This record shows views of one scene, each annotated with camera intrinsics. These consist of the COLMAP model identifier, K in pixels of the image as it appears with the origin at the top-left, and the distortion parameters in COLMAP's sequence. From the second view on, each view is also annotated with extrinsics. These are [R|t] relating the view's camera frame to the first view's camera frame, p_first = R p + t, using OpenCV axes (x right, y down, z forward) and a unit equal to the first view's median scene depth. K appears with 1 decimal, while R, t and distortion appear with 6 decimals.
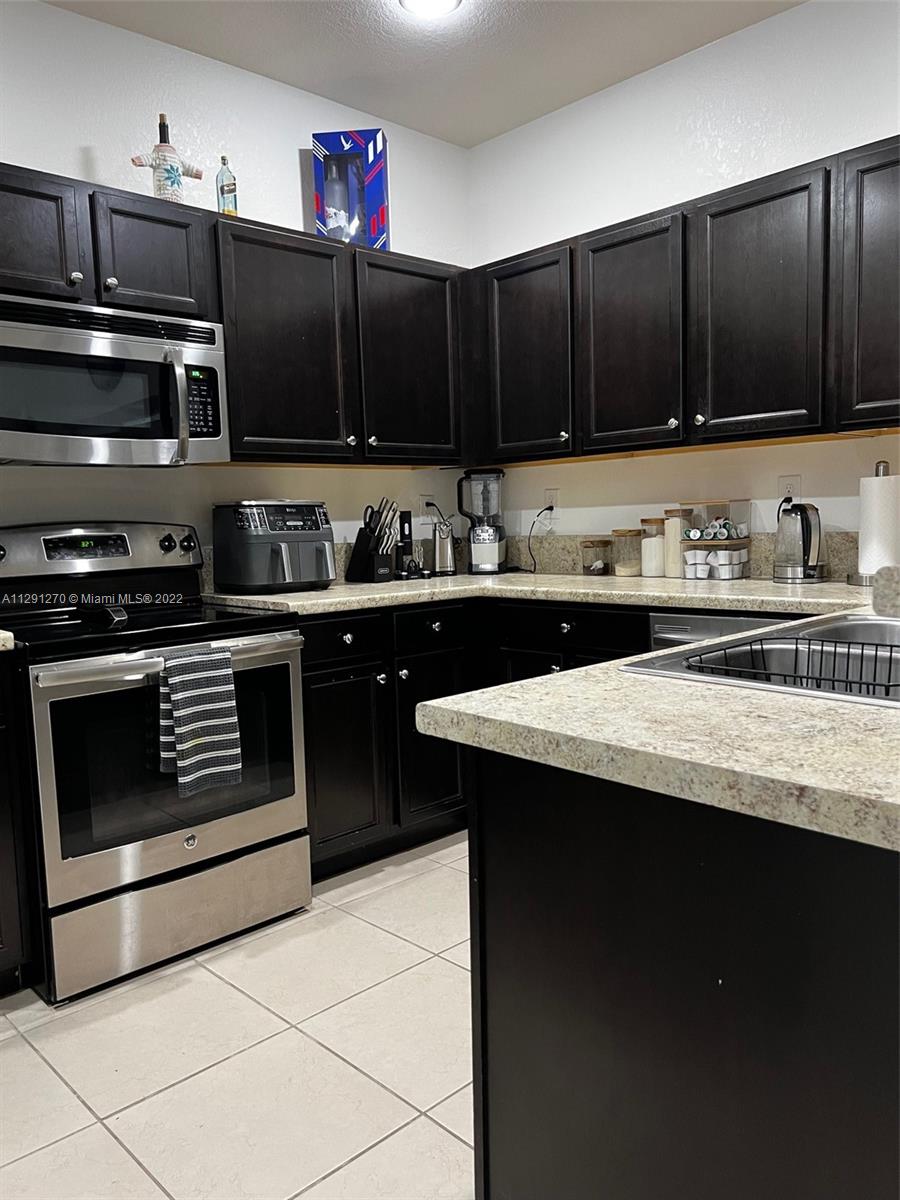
lens RADIAL K [[917.7, 0, 463.0], [0, 917.7, 612.3], [0, 0, 1]] dist [0.052070, -0.070545]
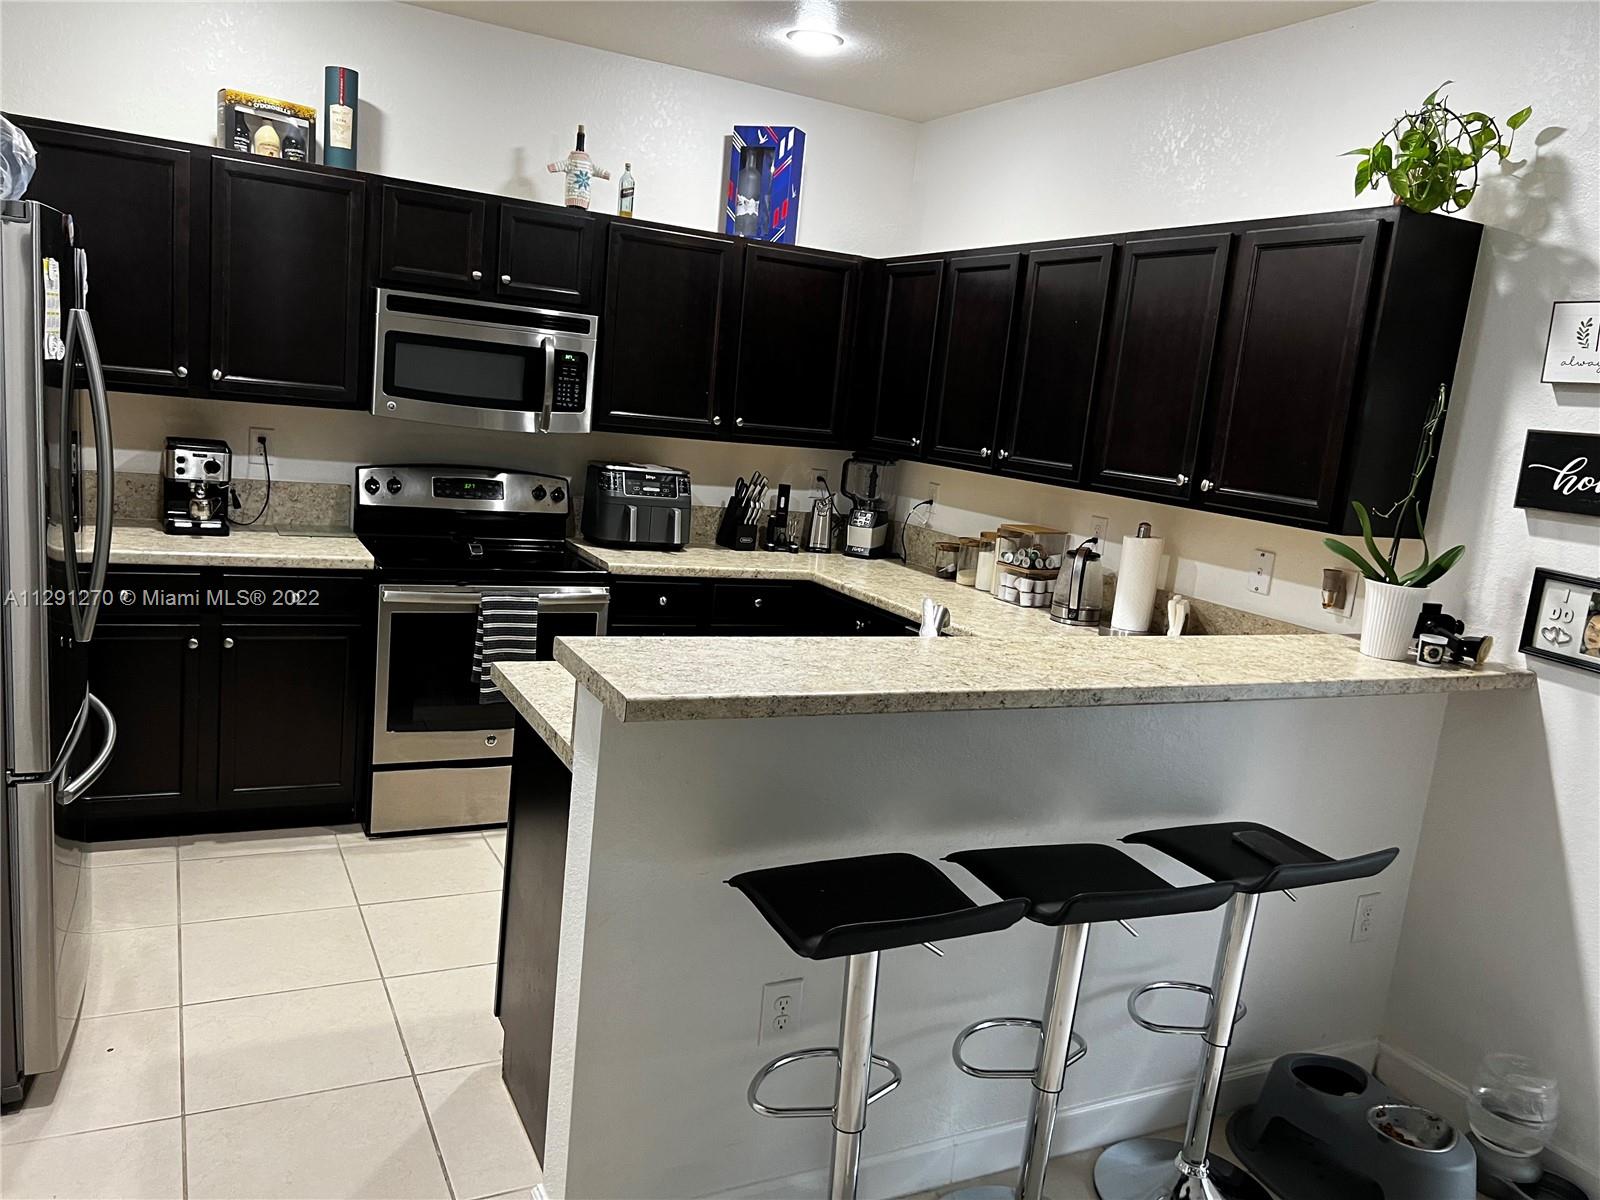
lens RADIAL K [[1223.6, 0, 812.1], [0, 1223.6, 609.6], [0, 0, 1]] dist [0.052070, -0.070545]
pose [[0.949846, 0.174684, -0.259382, 0.441952], [-0.159452, 0.984054, 0.078819, -0.108560], [0.269014, -0.033507, 0.962553, -0.409007]]
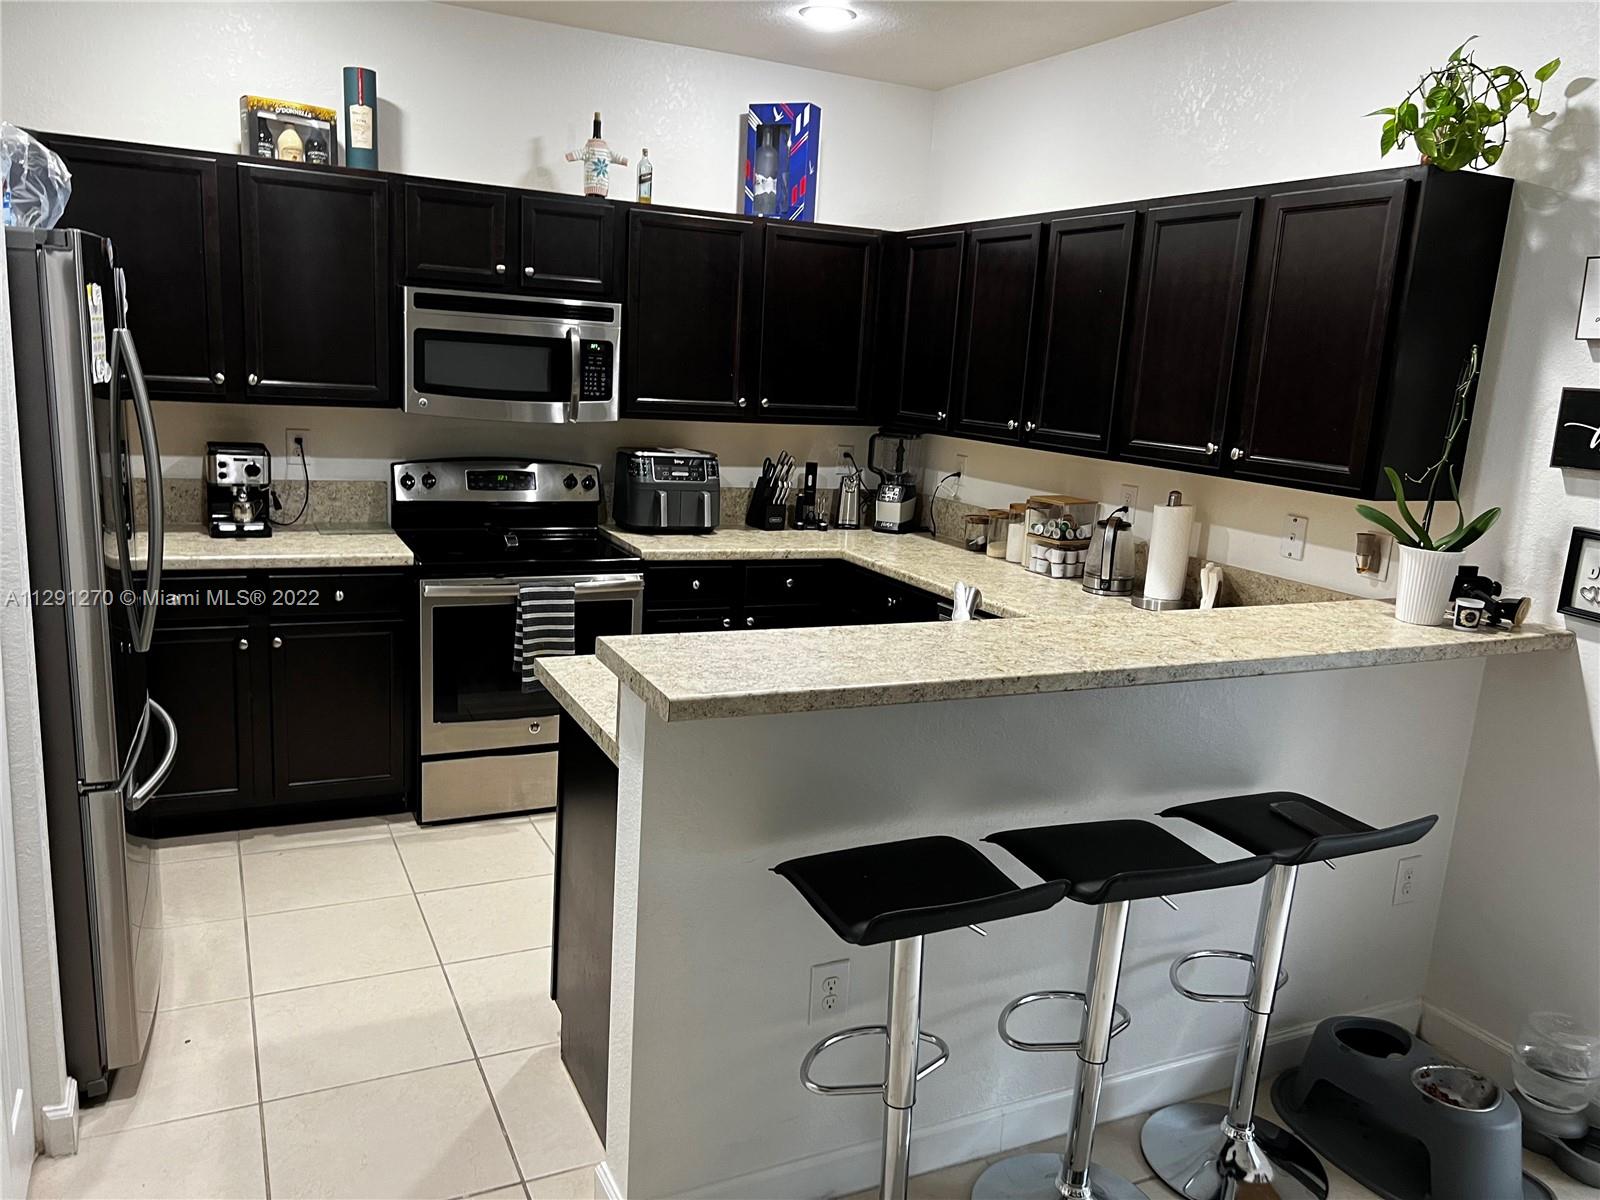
lens RADIAL K [[1223.6, 0, 802.6], [0, 1223.6, 614.9], [0, 0, 1]] dist [0.052070, -0.070545]
pose [[0.946673, 0.150285, -0.285000, 0.440439], [-0.121743, 0.985824, 0.115451, -0.125821], [0.298311, -0.074598, 0.951549, -0.421582]]
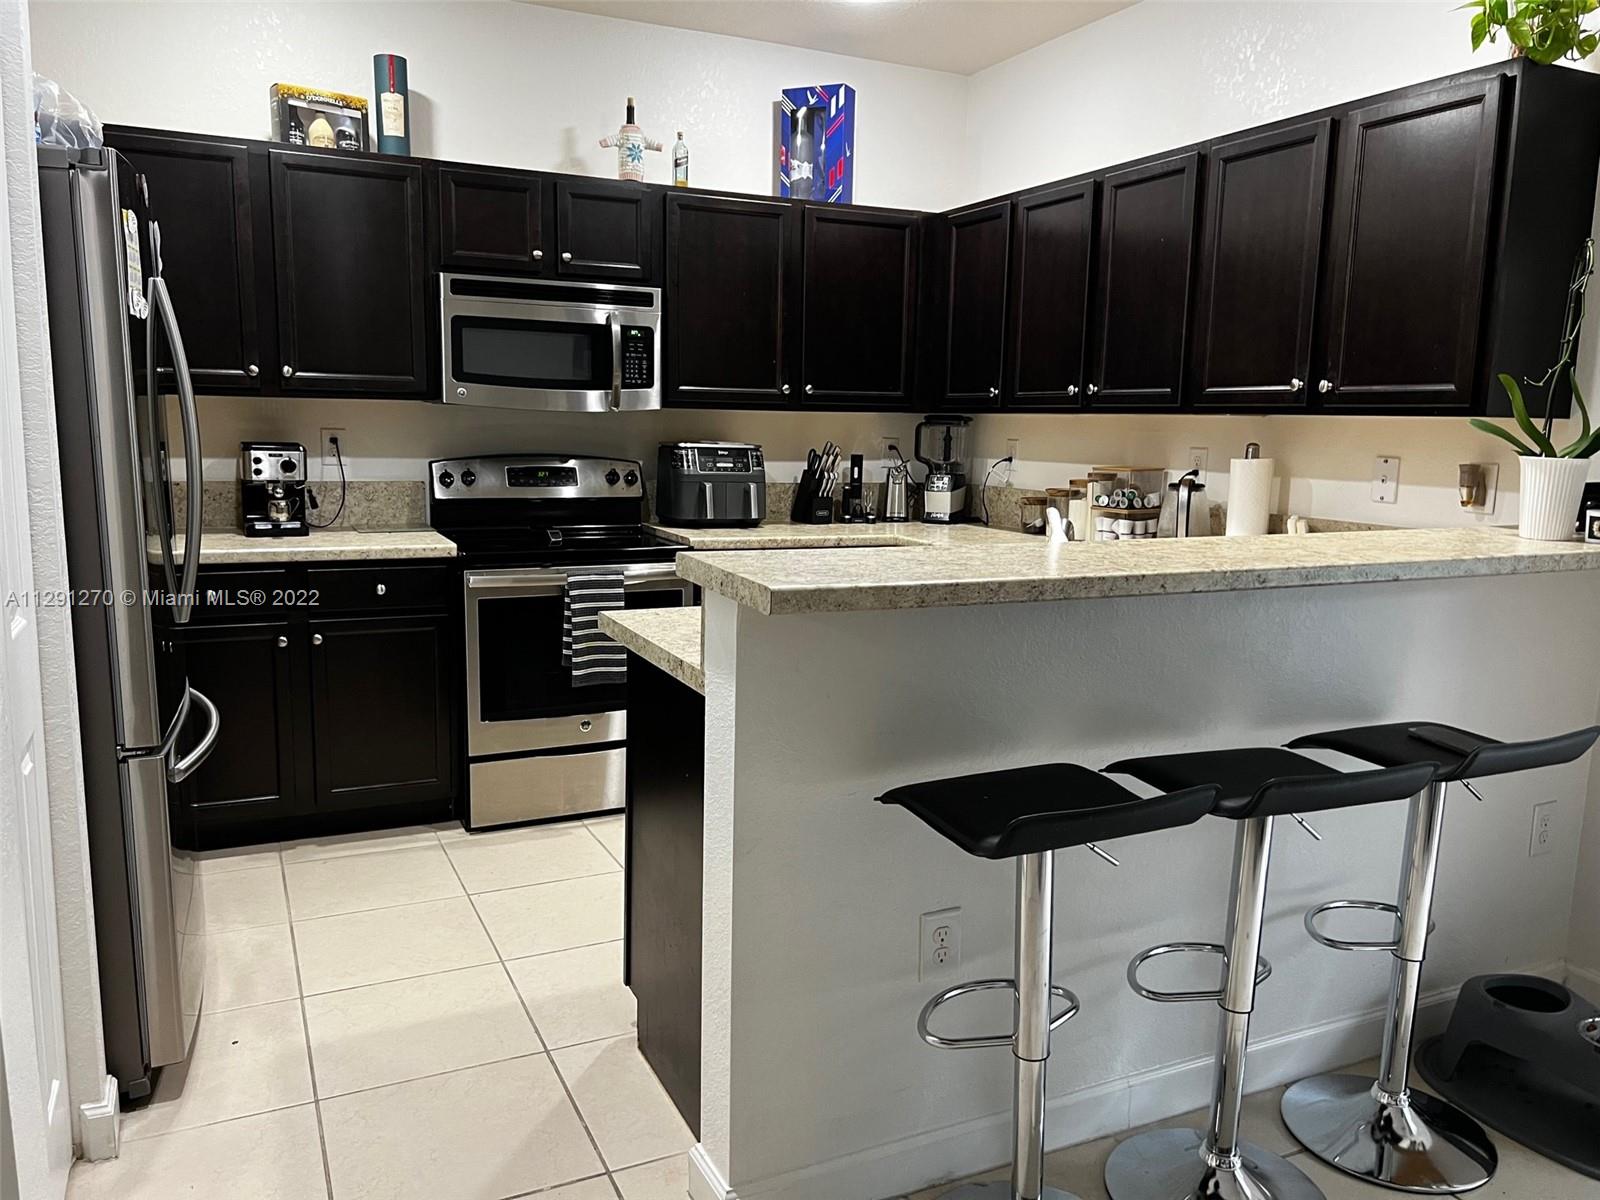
lens RADIAL K [[1223.6, 0, 804.7], [0, 1223.6, 611.3], [0, 0, 1]] dist [0.052070, -0.070545]
pose [[0.947380, 0.098939, -0.304437, 0.390467], [-0.082890, 0.994421, 0.065233, -0.028386], [0.309193, -0.036565, 0.950296, -0.380008]]
